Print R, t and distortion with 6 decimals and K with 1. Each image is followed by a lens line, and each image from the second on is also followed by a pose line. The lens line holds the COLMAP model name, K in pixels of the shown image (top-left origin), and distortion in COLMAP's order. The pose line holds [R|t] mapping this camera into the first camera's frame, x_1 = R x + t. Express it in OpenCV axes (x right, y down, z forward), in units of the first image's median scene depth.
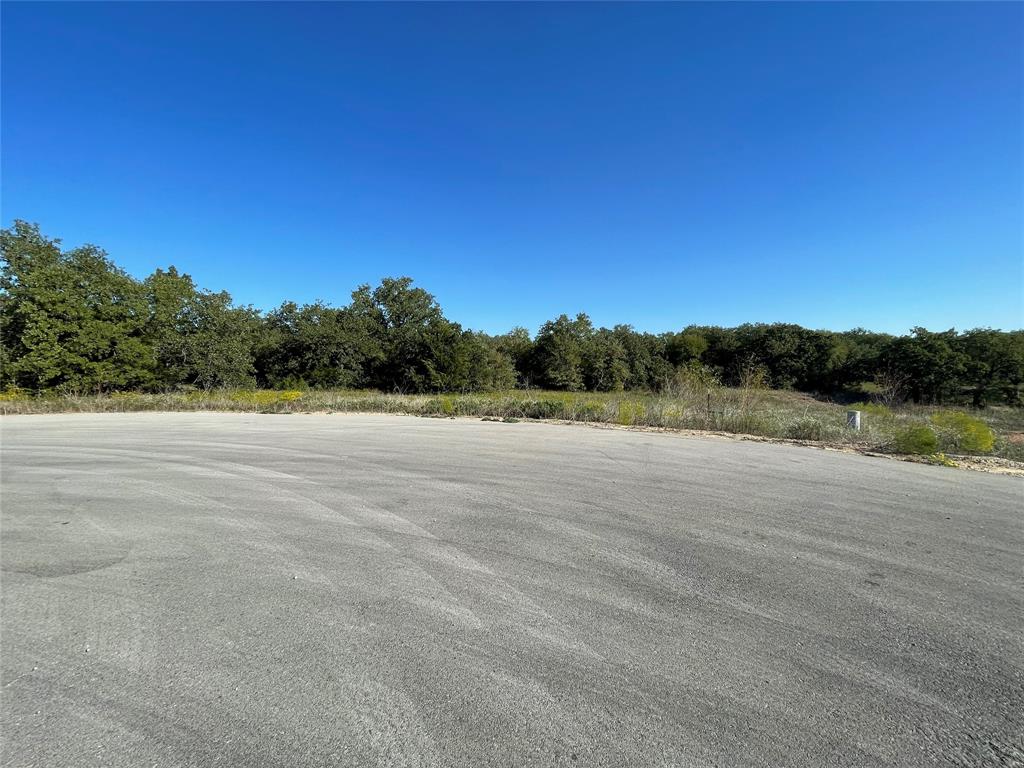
lens RADIAL K [[412.0, 0, 510.1], [0, 412.0, 383.1], [0, 0, 1]] dist [0.000463, 0.000020]
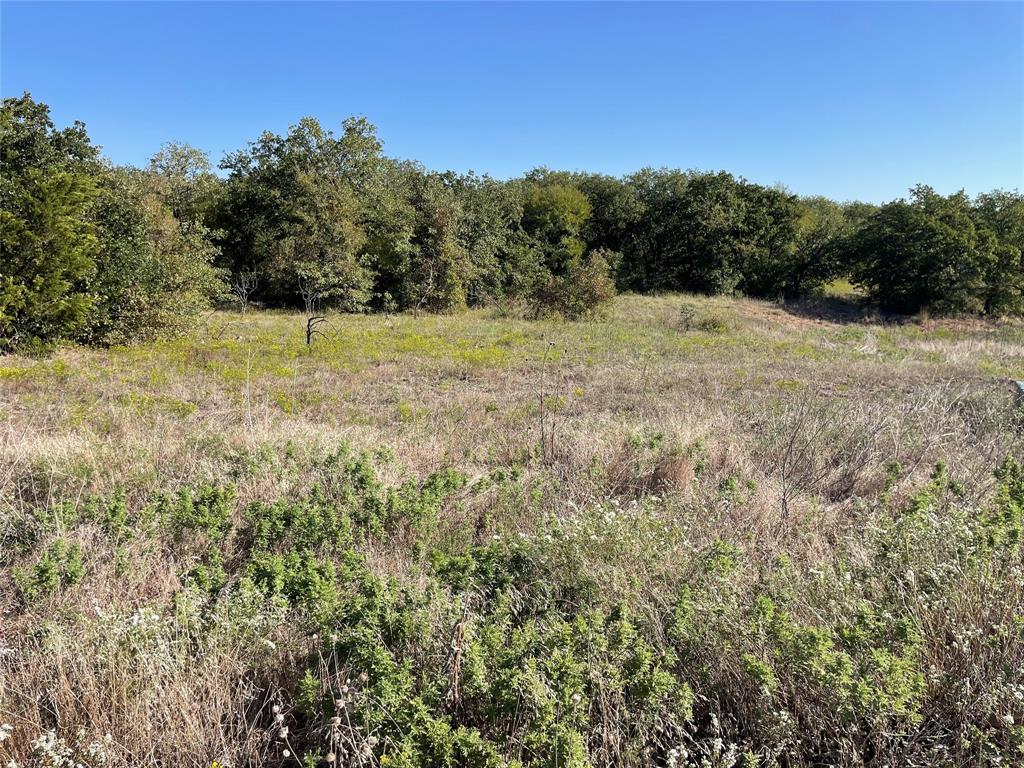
lens RADIAL K [[778.5, 0, 513.8], [0, 778.5, 380.8], [0, 0, 1]] dist [0.038043, -0.011702]
pose [[0.883986, -0.070922, 0.462102, -0.069806], [0.011409, 0.991405, 0.130332, -0.011239], [-0.467373, -0.109939, 0.877198, 0.231005]]
